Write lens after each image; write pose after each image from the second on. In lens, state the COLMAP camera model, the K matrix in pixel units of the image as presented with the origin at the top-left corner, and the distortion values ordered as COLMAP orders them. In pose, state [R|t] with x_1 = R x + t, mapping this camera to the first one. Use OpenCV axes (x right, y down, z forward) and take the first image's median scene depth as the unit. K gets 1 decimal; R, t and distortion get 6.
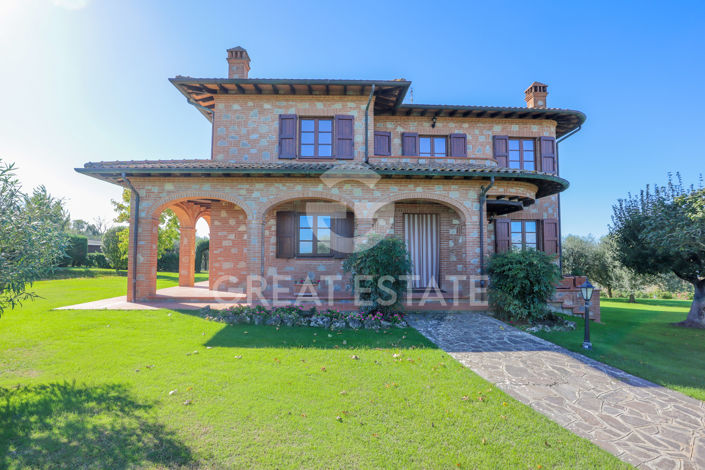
lens RADIAL K [[354.3, 0, 353.1], [0, 354.3, 237.4], [0, 0, 1]] dist [-0.044355, 0.010778]
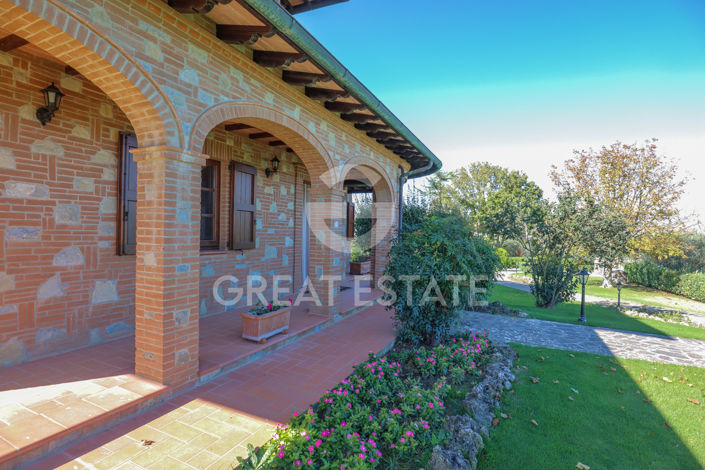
lens RADIAL K [[354.3, 0, 353.1], [0, 354.3, 237.4], [0, 0, 1]] dist [-0.044355, 0.010778]
pose [[0.452800, -0.007093, 0.891584, -0.423824], [-0.068684, 0.996720, 0.042811, 0.005787], [-0.888963, -0.080622, 0.450828, 0.590672]]
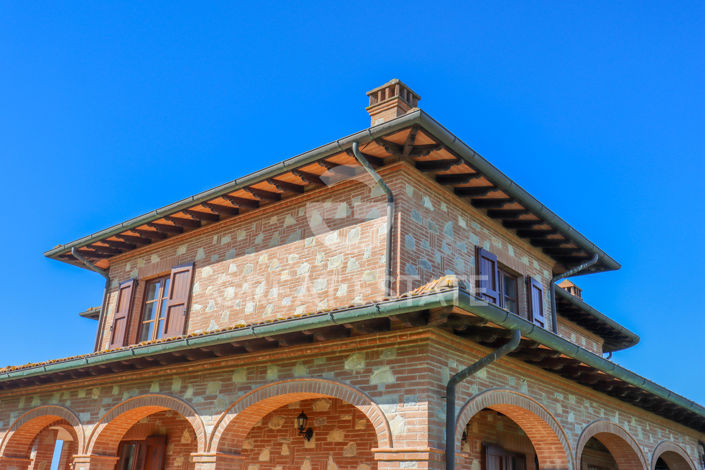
lens RADIAL K [[673.7, 0, 352.5], [0, 673.7, 235.0], [0, 0, 1]] dist [-0.003622, -0.000952]
pose [[0.665101, 0.304327, 0.681928, -1.004655], [-0.082941, 0.937645, -0.337553, -0.015586], [-0.742133, 0.167947, 0.648870, 0.488312]]
